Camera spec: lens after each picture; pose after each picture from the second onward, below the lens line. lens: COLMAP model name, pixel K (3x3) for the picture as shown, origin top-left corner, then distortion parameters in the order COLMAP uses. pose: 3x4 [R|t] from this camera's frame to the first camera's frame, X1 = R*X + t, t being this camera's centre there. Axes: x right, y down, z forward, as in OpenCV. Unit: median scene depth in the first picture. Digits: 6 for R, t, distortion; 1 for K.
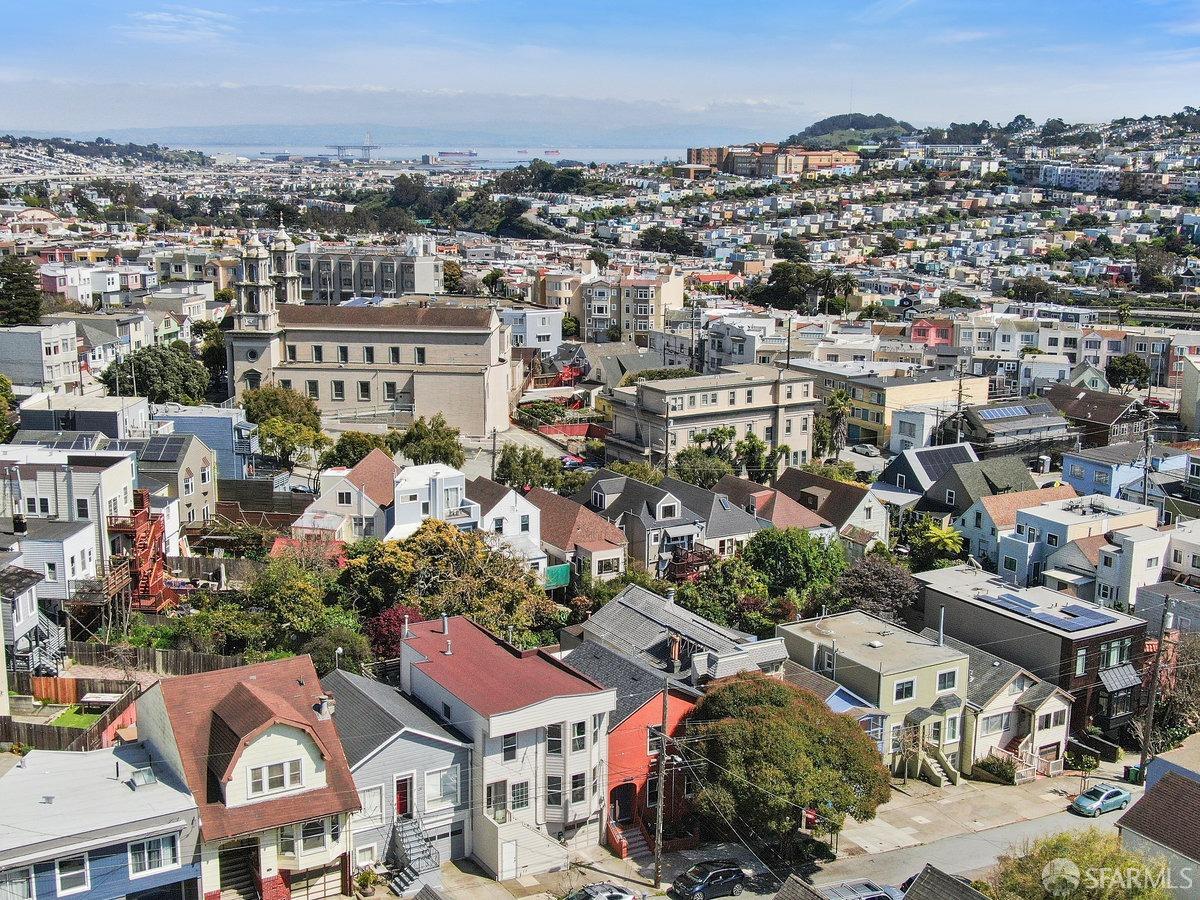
lens RADIAL K [[1503.5, 0, 600.0], [0, 1503.5, 450.0], [0, 0, 1]] dist [0.145717, -0.686117]
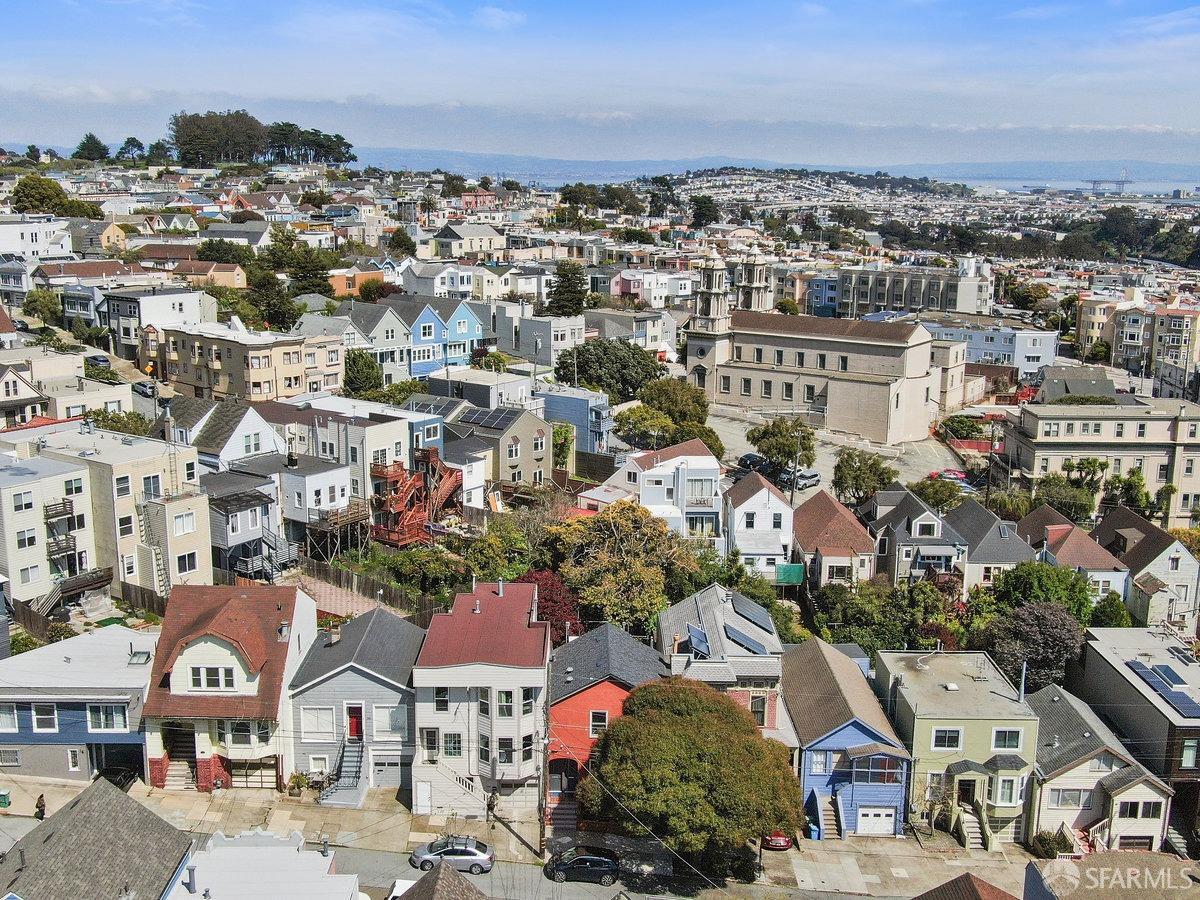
lens RADIAL K [[1316.8, 0, 600.0], [0, 1316.8, 450.0], [0, 0, 1]] dist [0.058713, -0.240794]
pose [[0.856703, 0.108587, -0.504250, 0.300216], [-0.106989, 0.993738, 0.032223, -0.017342], [0.504592, 0.026343, 0.862956, 0.126863]]
